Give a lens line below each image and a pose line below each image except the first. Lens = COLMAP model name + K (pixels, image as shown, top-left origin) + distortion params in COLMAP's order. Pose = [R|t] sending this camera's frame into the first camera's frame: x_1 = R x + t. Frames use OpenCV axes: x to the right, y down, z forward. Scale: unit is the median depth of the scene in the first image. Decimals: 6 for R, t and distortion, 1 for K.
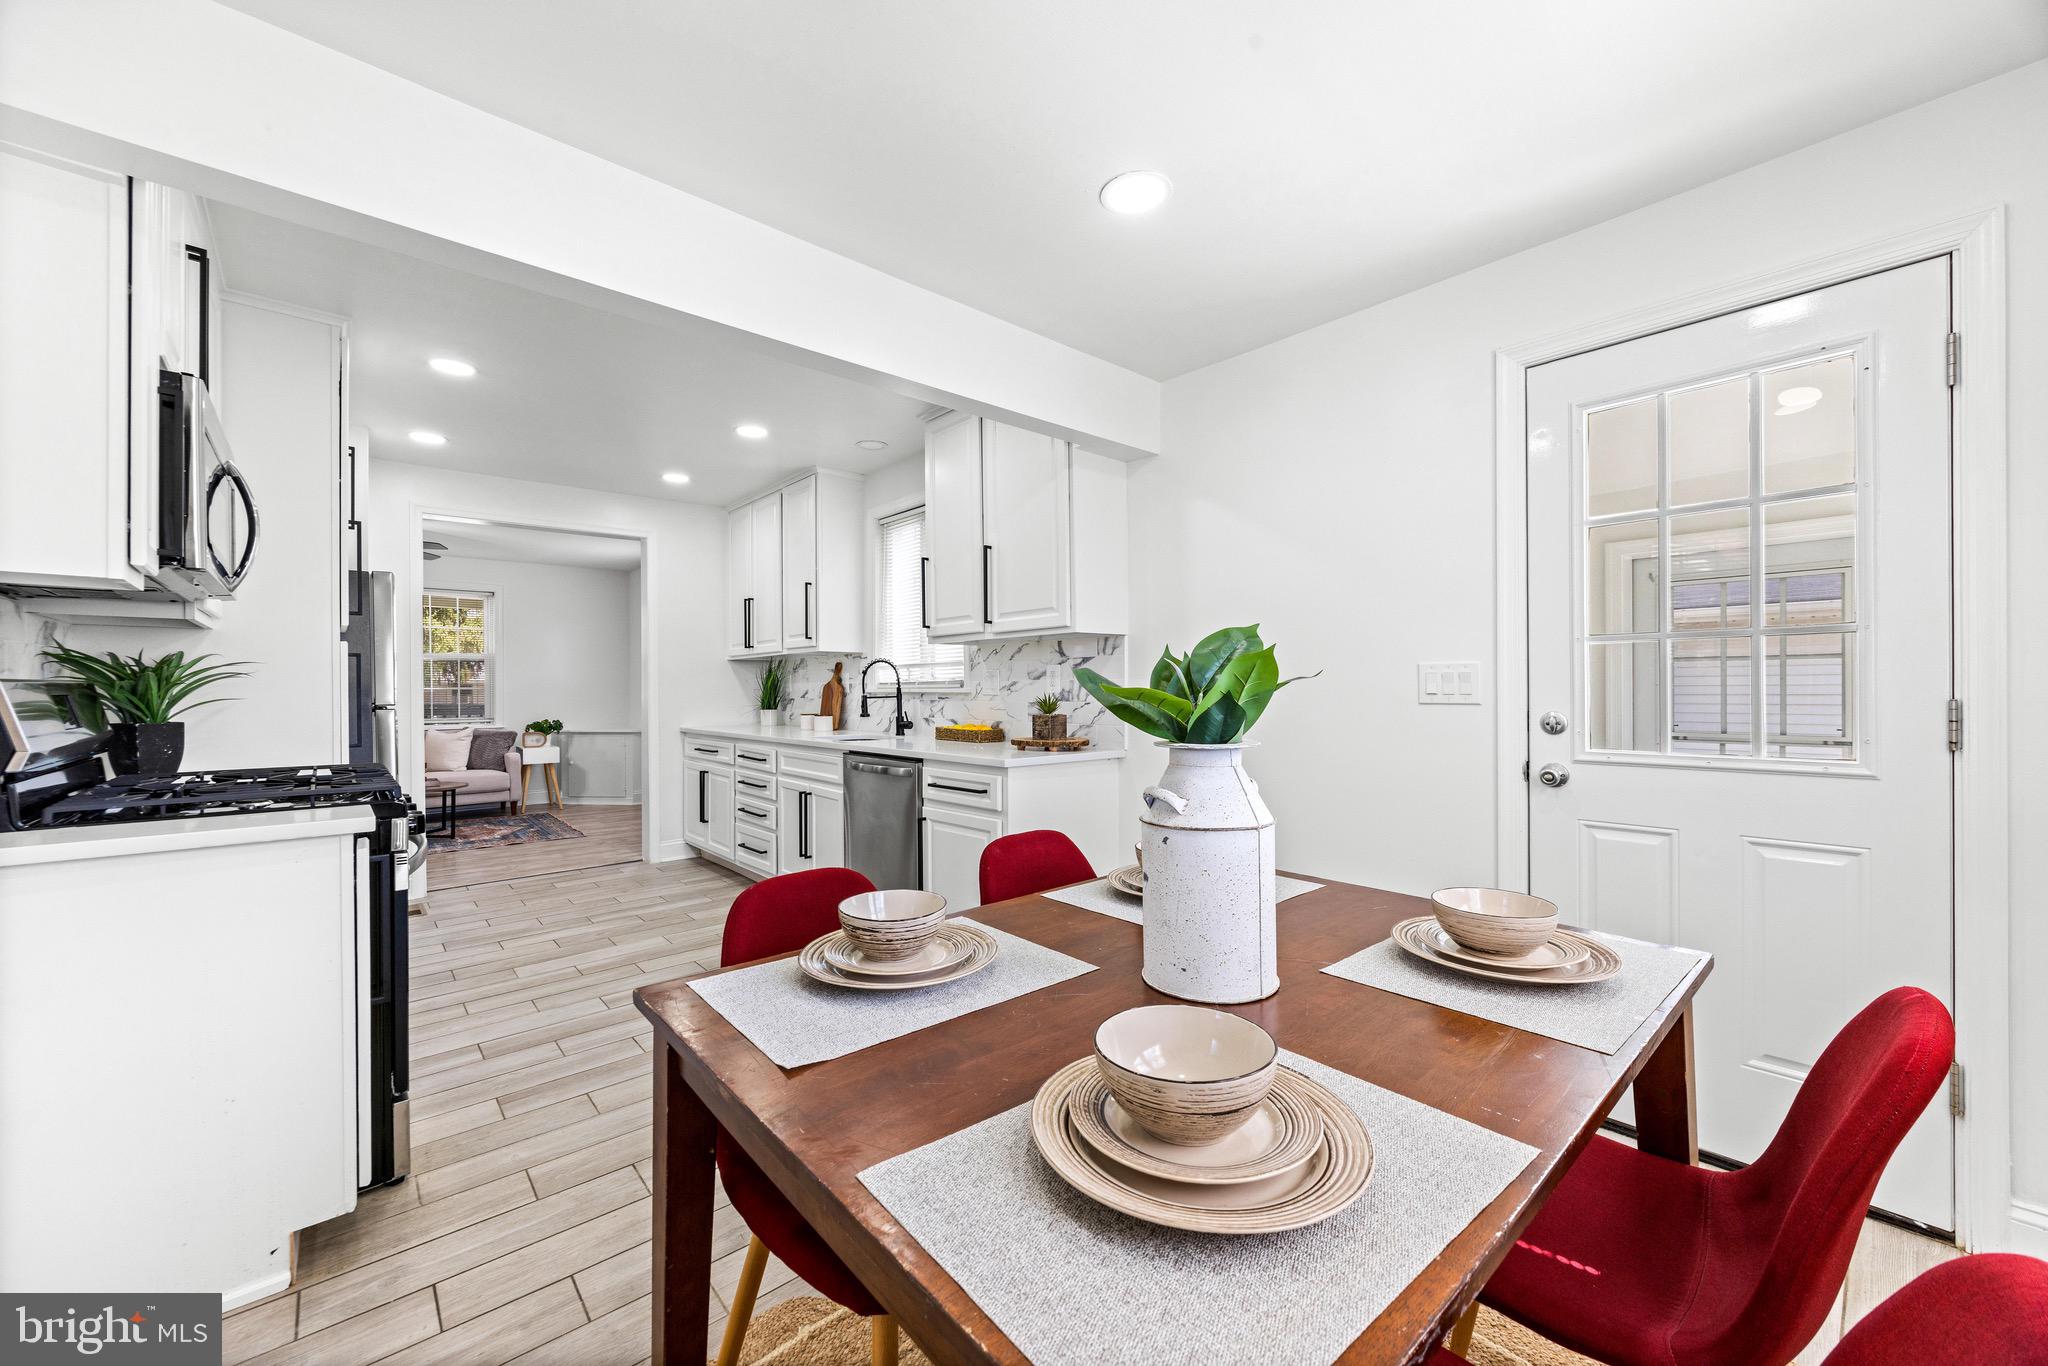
lens RADIAL K [[779.8, 0, 1023.1], [0, 779.8, 685.8], [0, 0, 1]] dist [-0.001969, -0.000379]
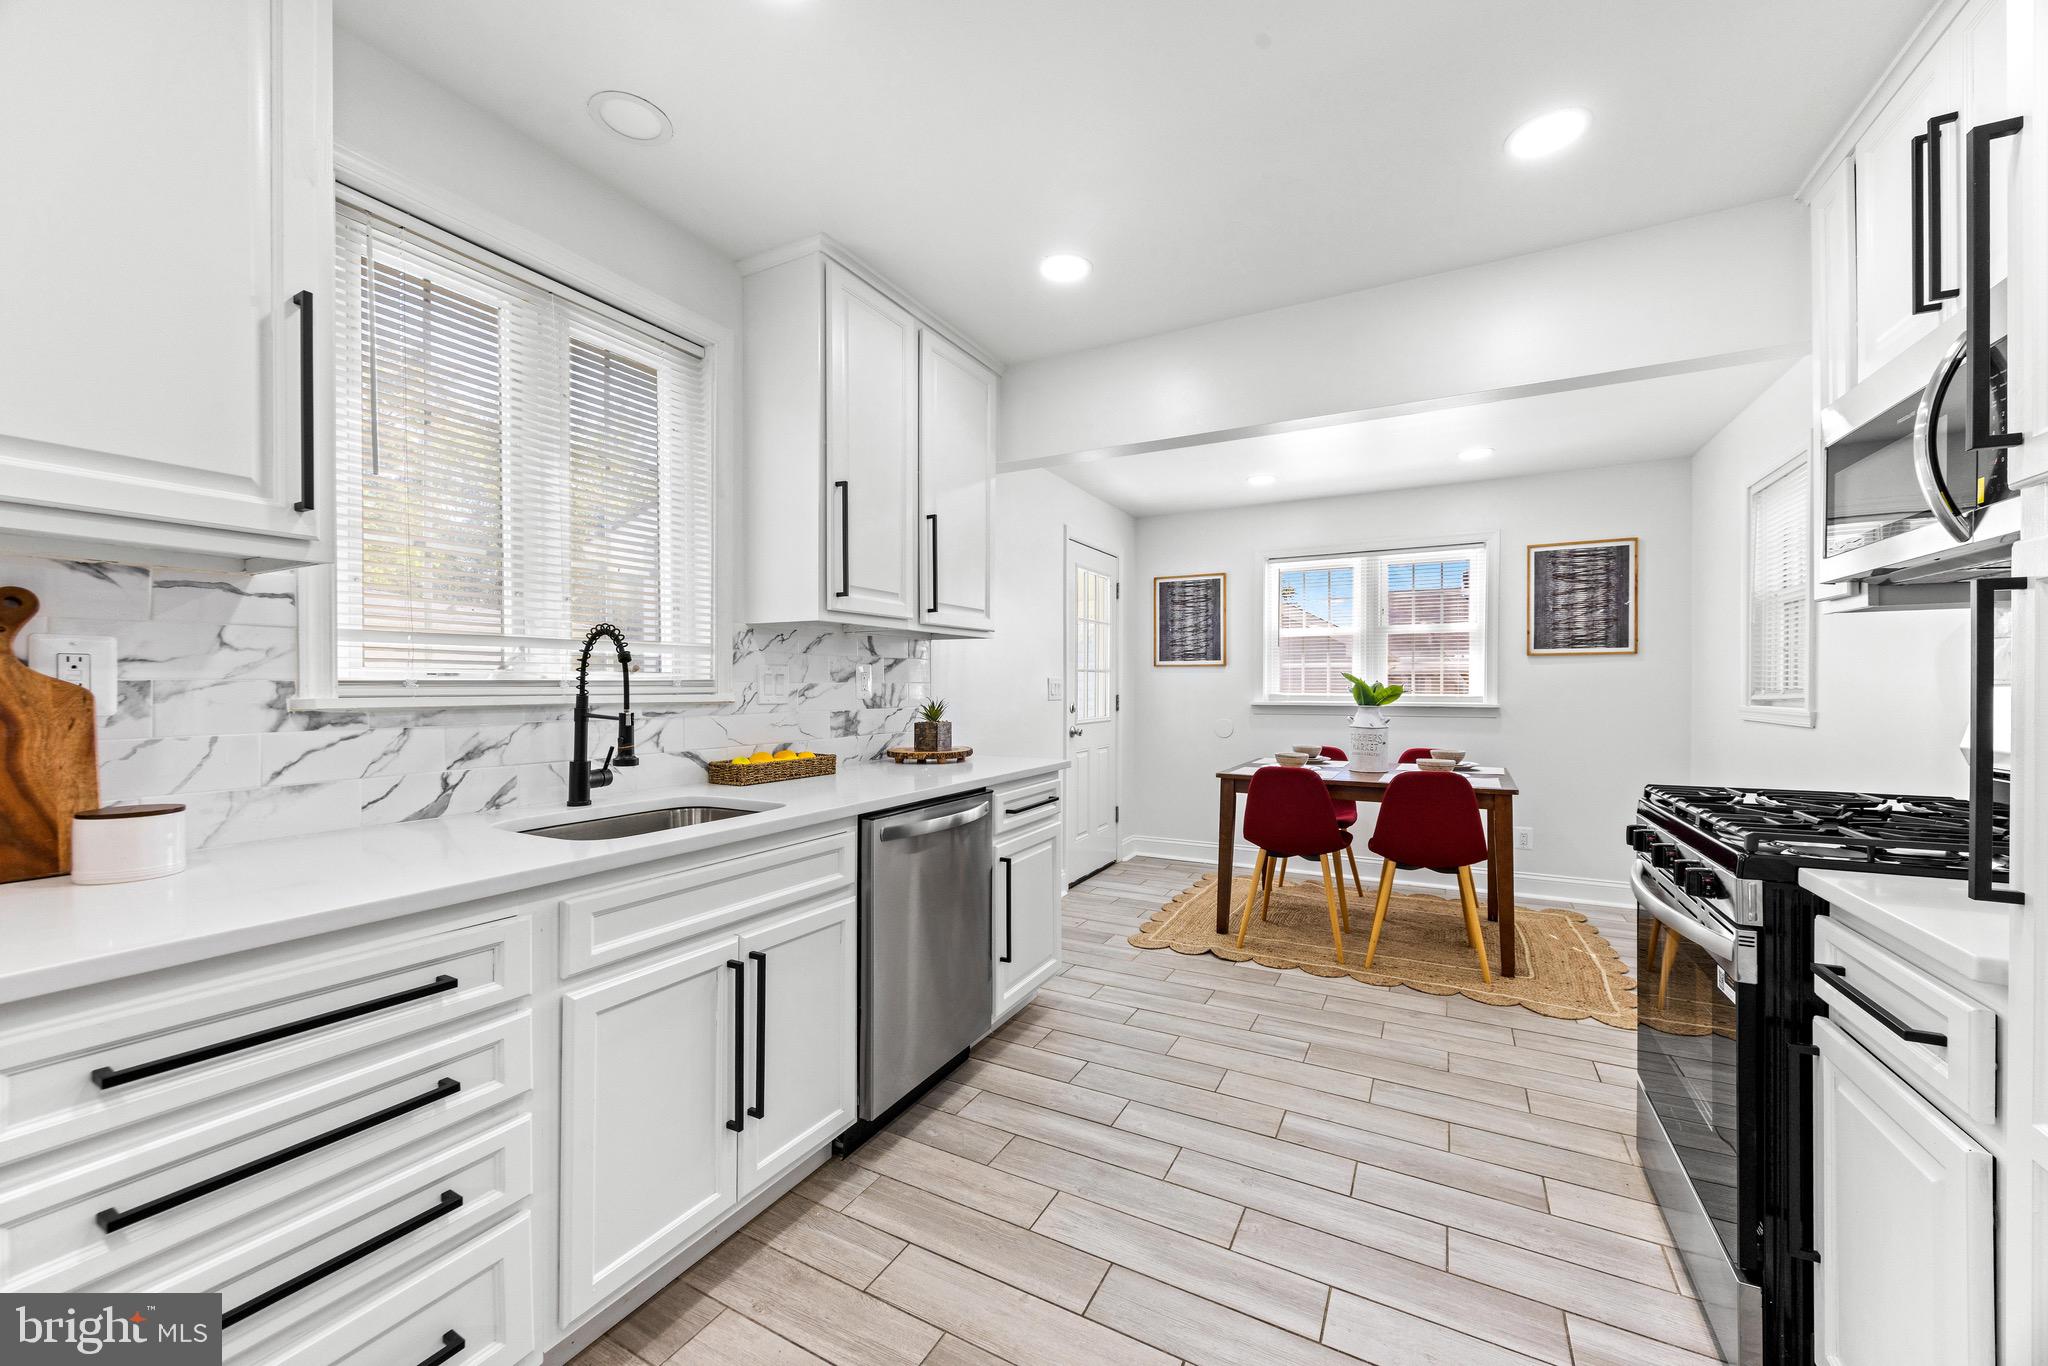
lens RADIAL K [[779.8, 0, 1021.5], [0, 779.8, 689.7], [0, 0, 1]] dist [-0.001969, -0.000379]
pose [[-0.335787, 0.001048, 0.941937, -0.642493], [-0.001013, 0.999998, -0.001474, 0.000667], [-0.941937, -0.001449, -0.335785, 0.916629]]
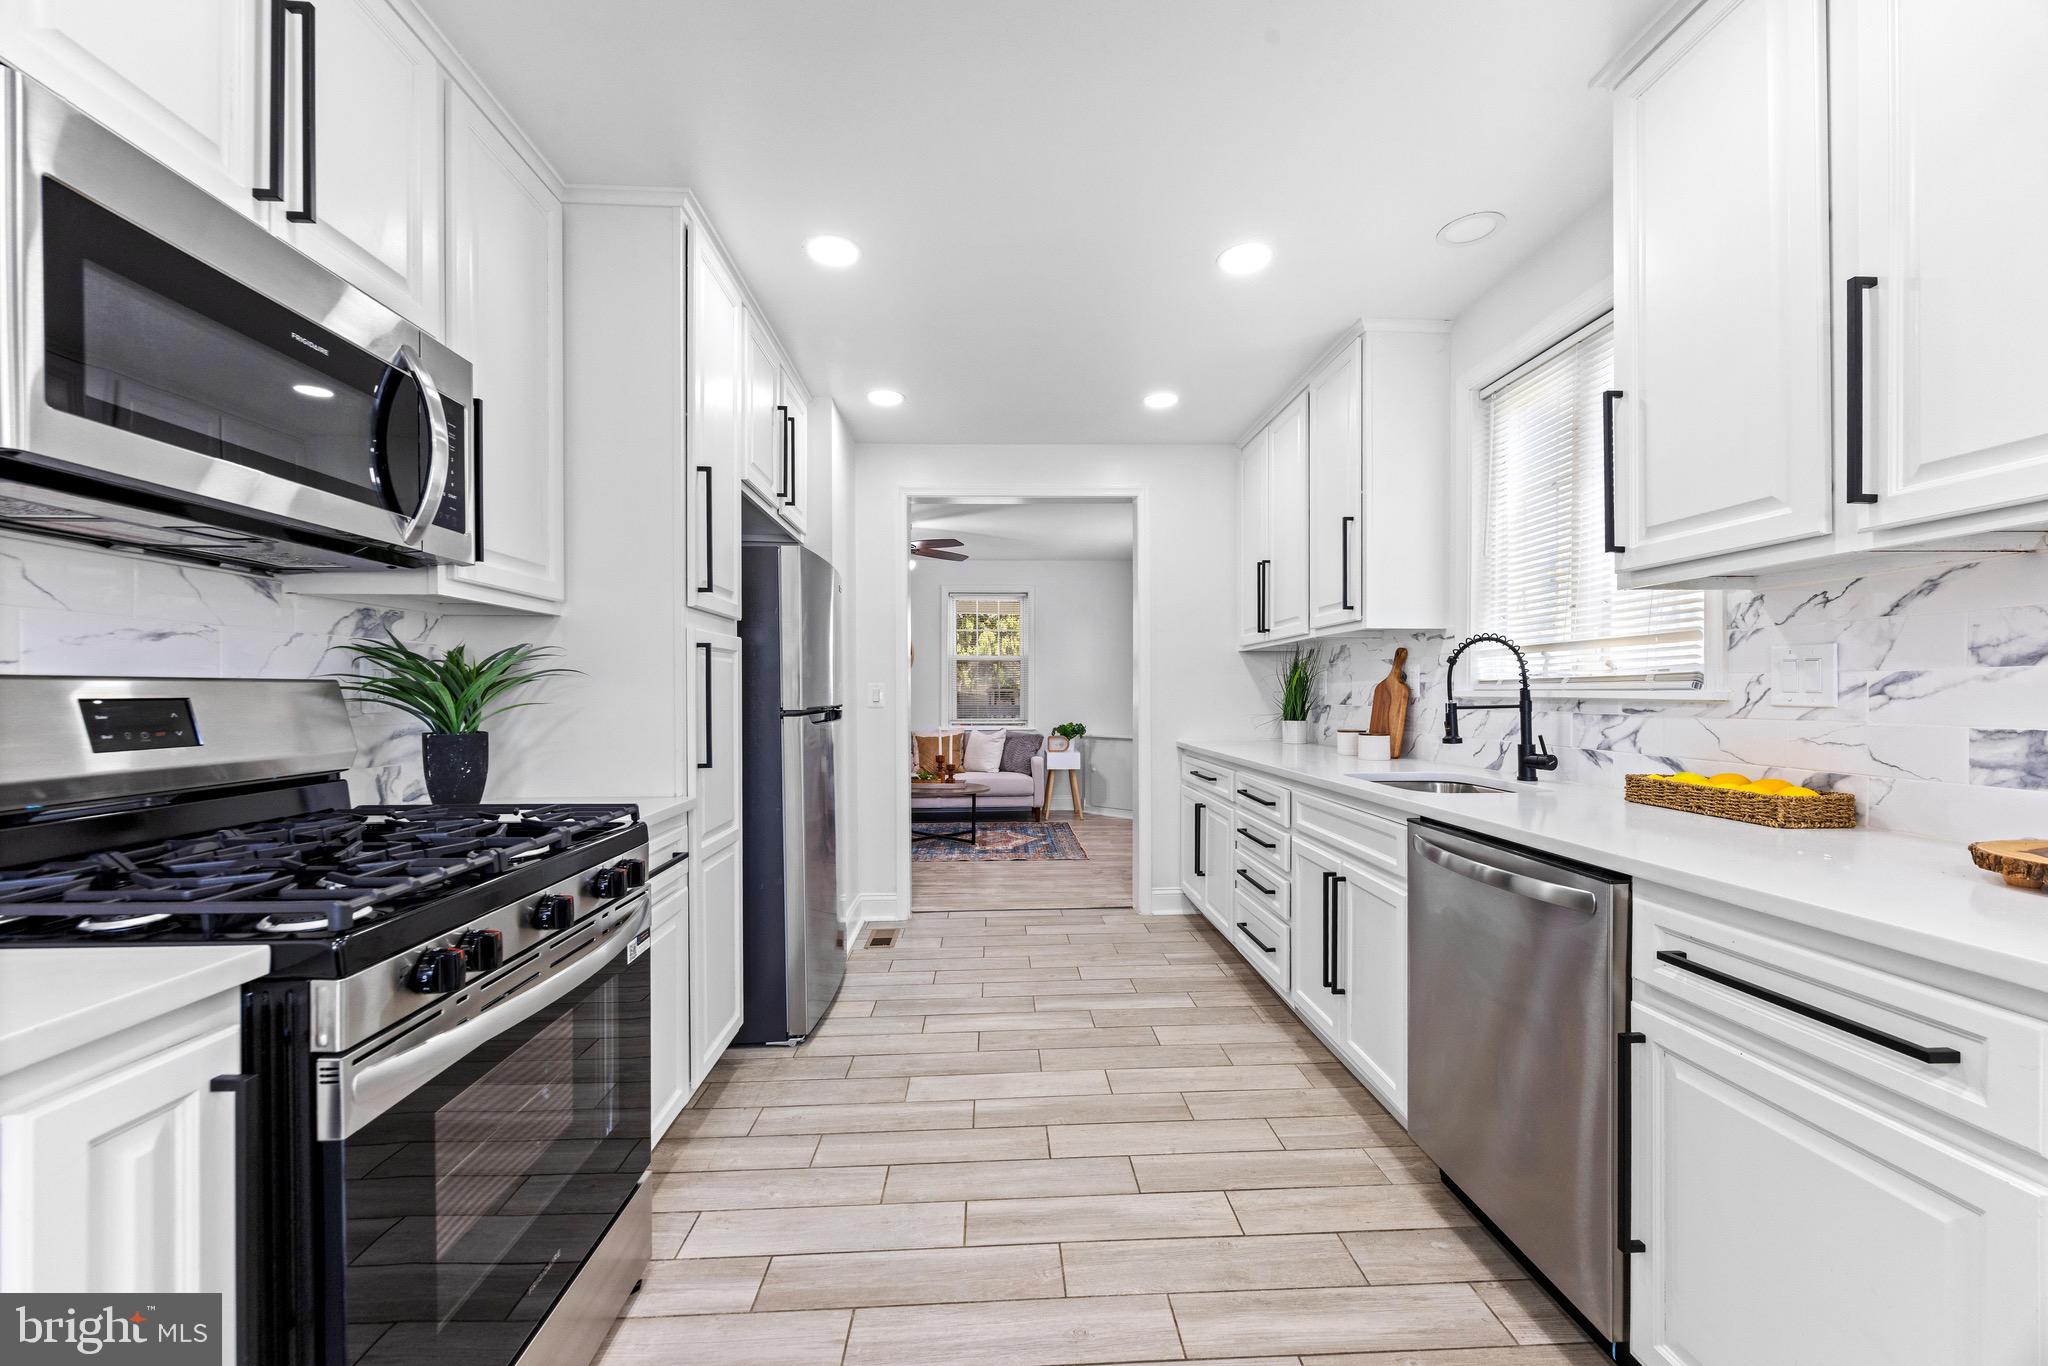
lens RADIAL K [[779.8, 0, 1030.2], [0, 779.8, 700.9], [0, 0, 1]] dist [-0.001969, -0.000379]
pose [[0.776852, 0.009409, -0.629613, -0.088277], [0.001401, 0.999860, 0.016671, 0.001365], [0.629682, -0.013833, 0.776730, 0.388220]]
